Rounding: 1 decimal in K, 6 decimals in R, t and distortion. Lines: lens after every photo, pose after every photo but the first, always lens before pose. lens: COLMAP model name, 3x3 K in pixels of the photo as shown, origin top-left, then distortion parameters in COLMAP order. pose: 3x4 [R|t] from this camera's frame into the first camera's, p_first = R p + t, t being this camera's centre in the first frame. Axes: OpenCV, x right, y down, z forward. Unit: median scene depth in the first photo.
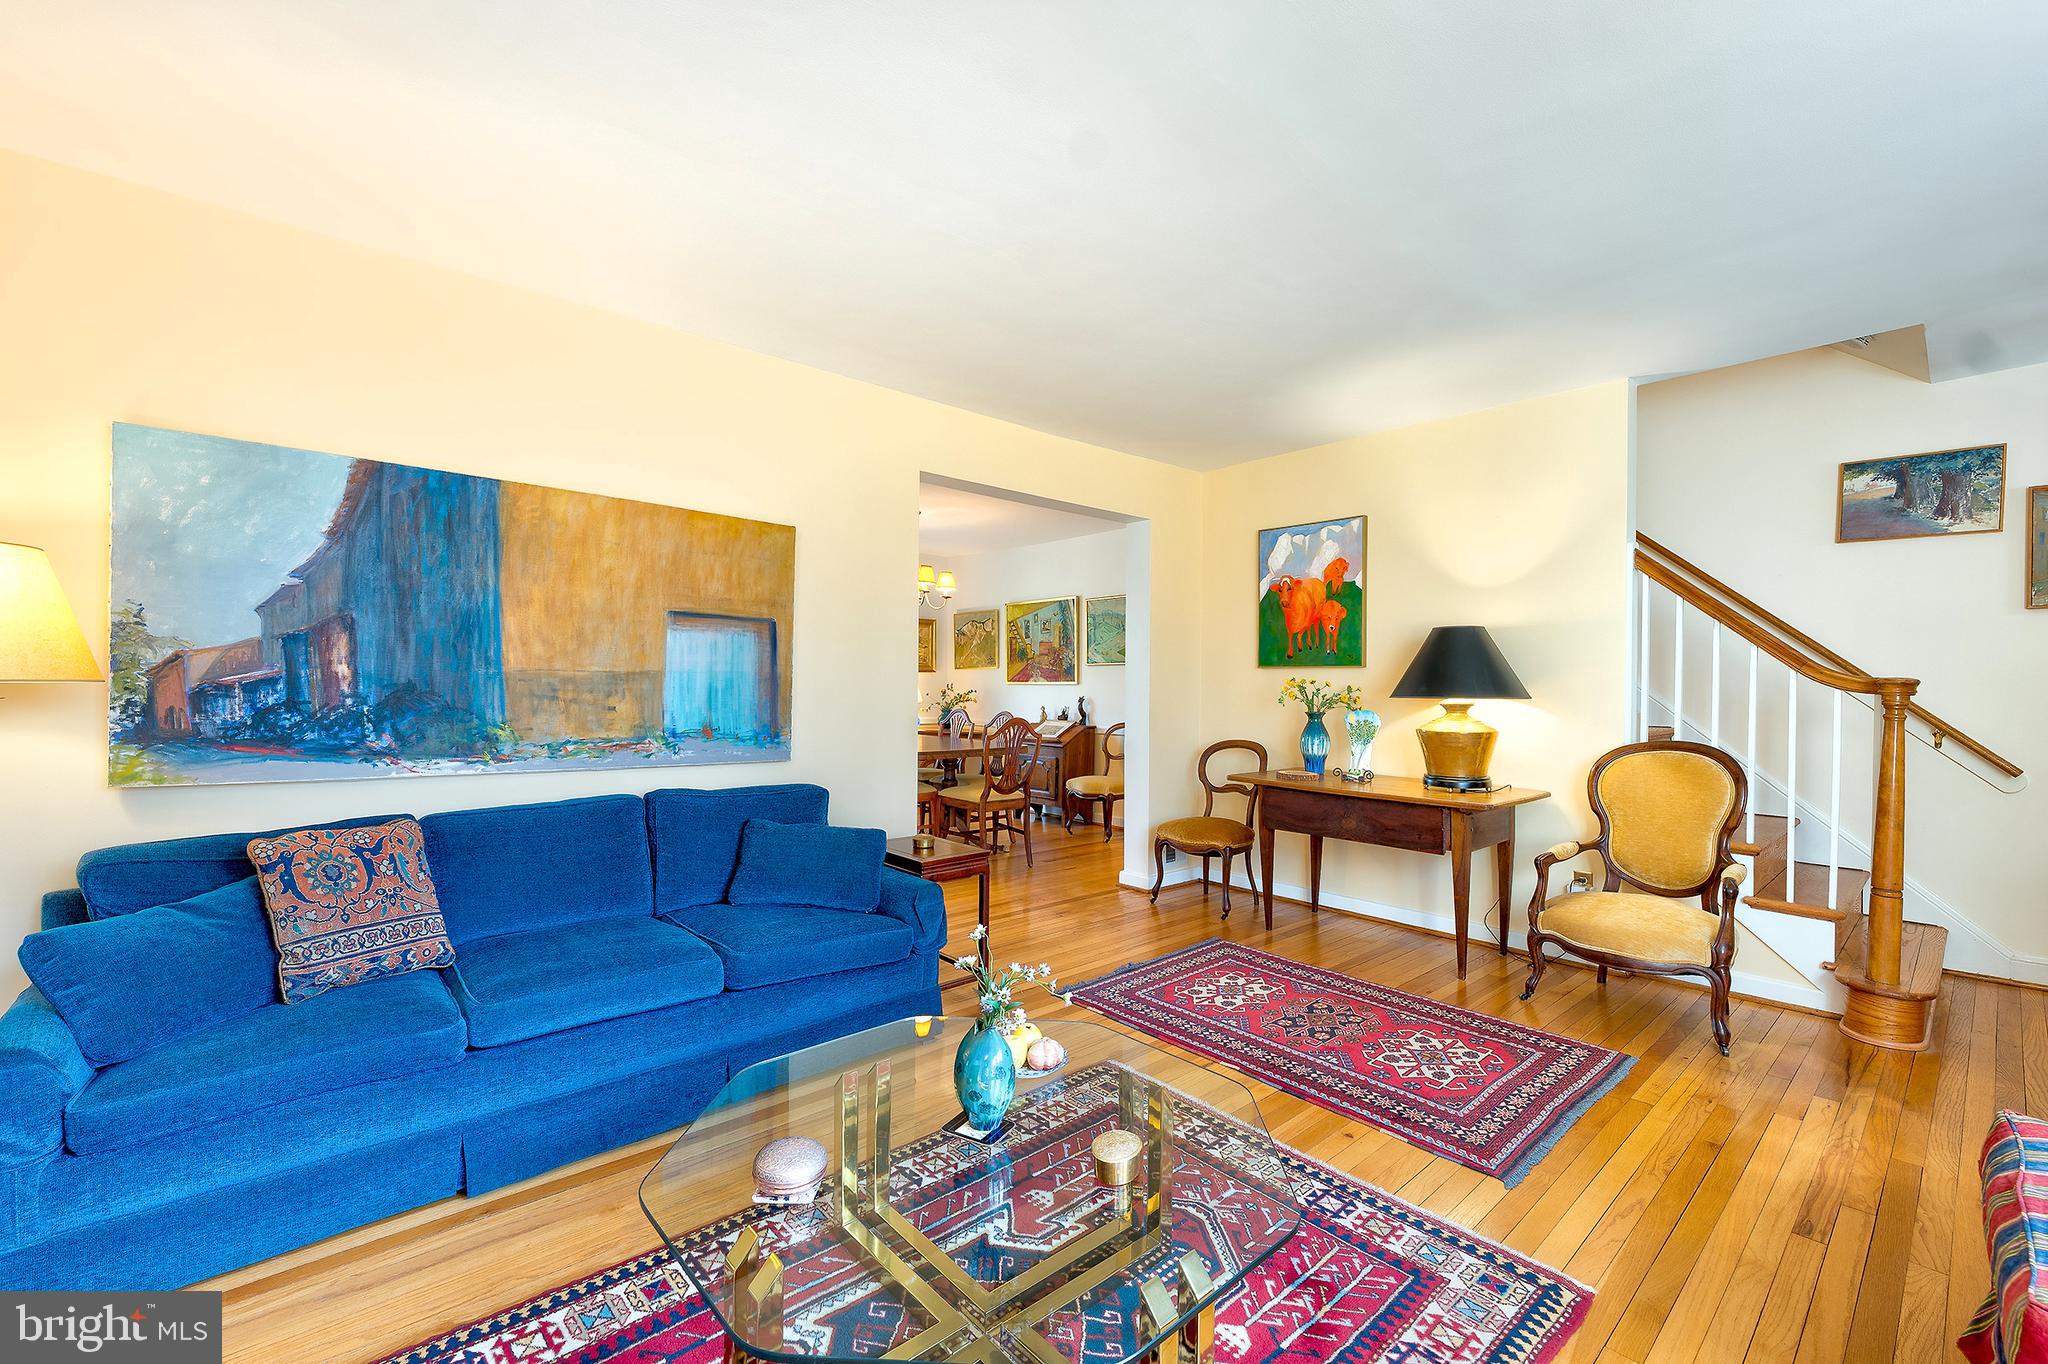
lens RADIAL K [[850.7, 0, 1013.1], [0, 850.7, 685.8], [0, 0, 1]] dist [-0.002212, -0.000405]
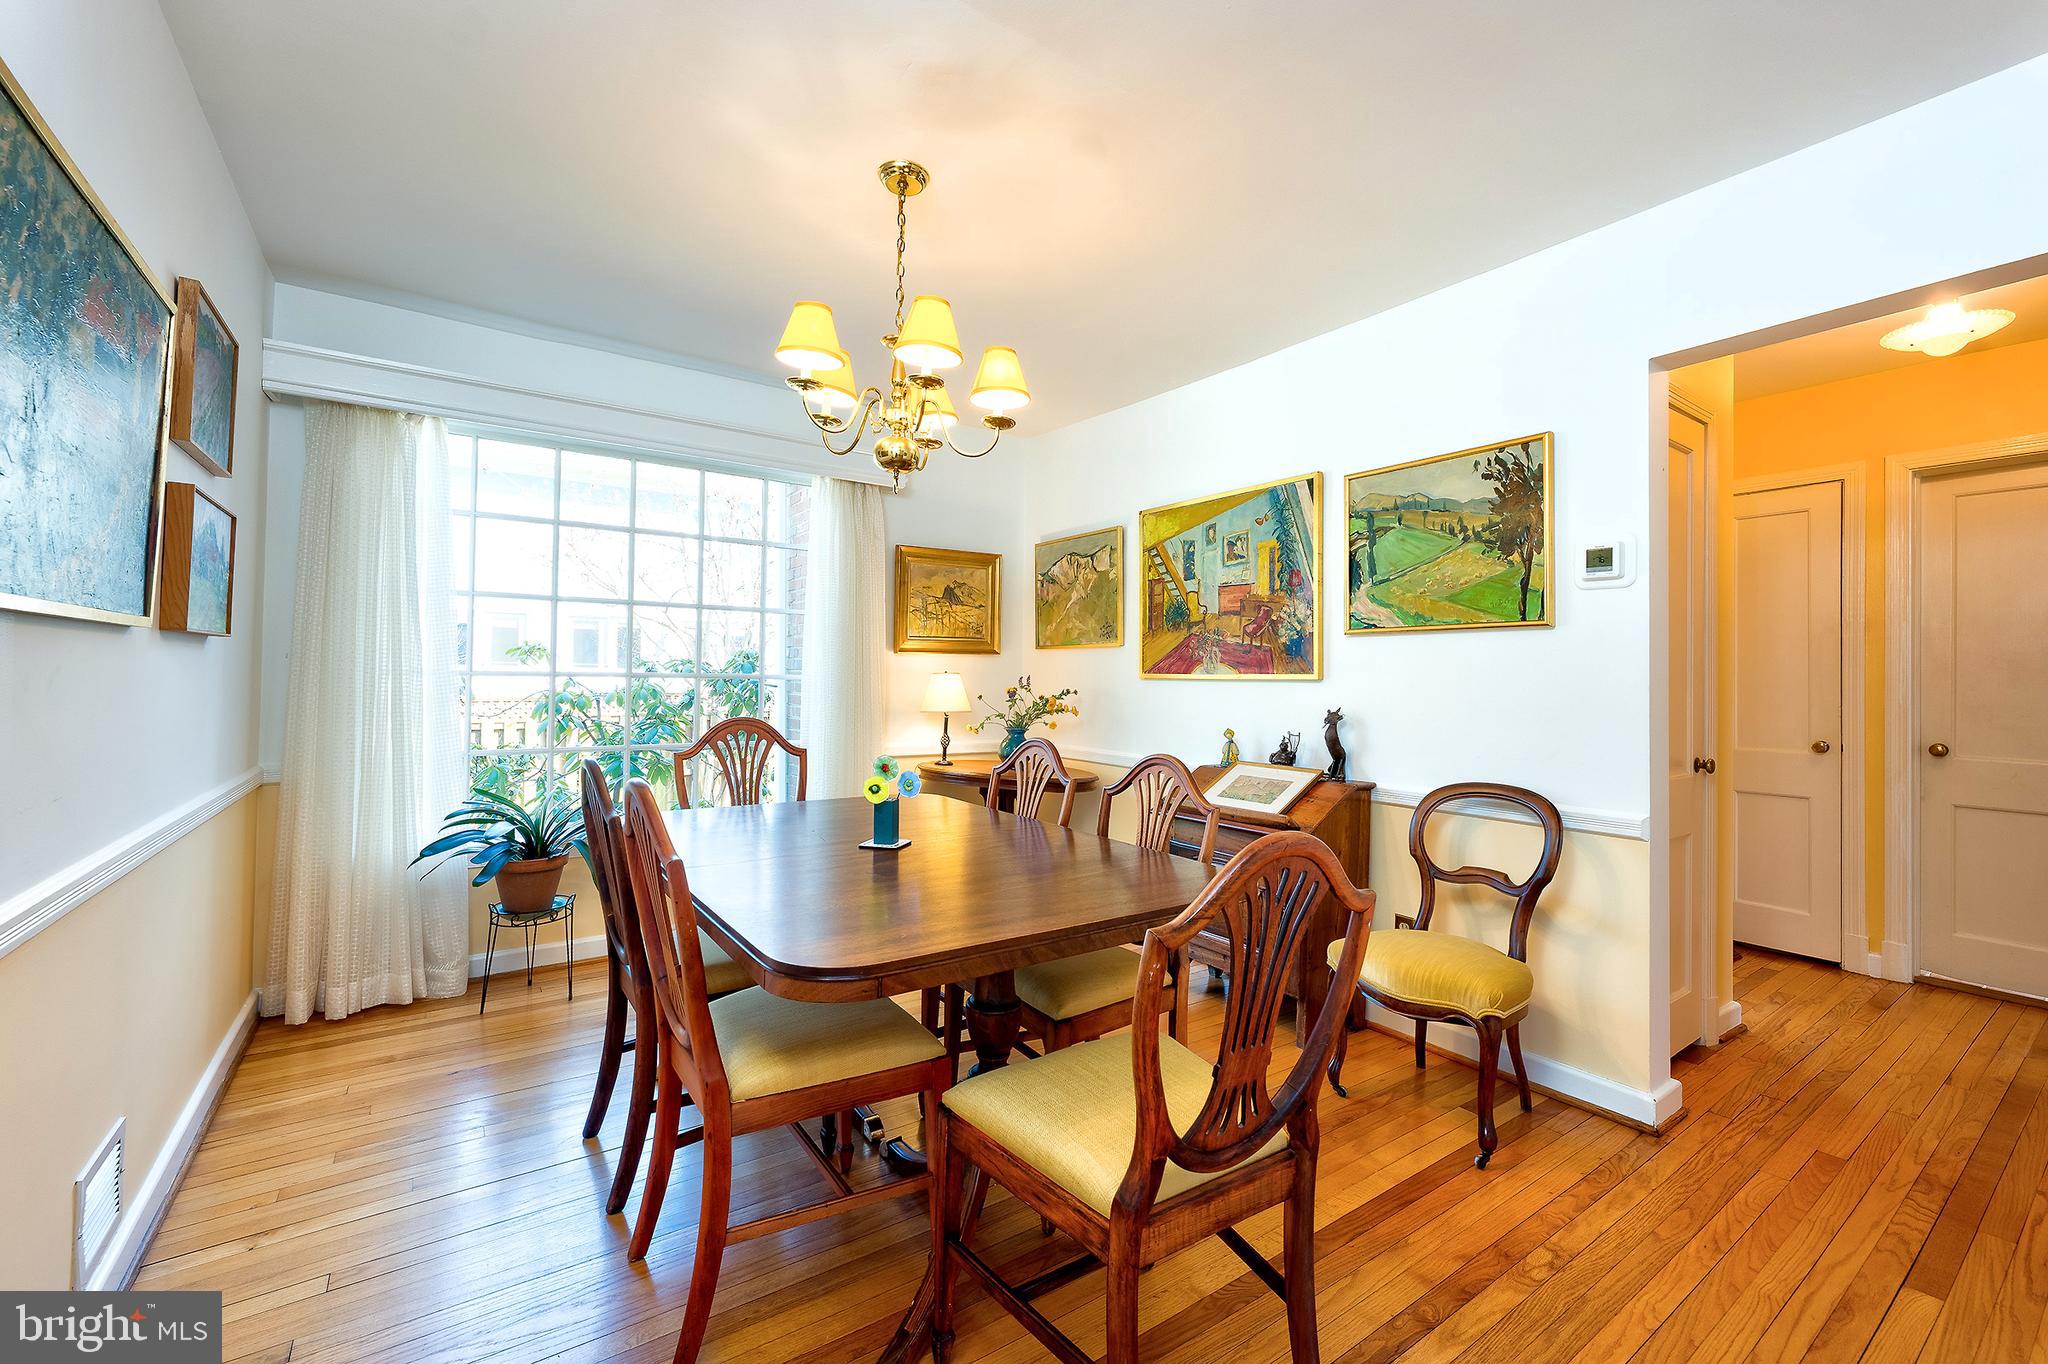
lens RADIAL K [[850.7, 0, 1027.7], [0, 850.7, 670.8], [0, 0, 1]] dist [-0.002212, -0.000405]
pose [[0.995466, 0.004755, -0.094997, -0.027024], [-0.005438, 0.999961, -0.006929, -0.002764], [0.094961, 0.007415, 0.995453, 0.541943]]
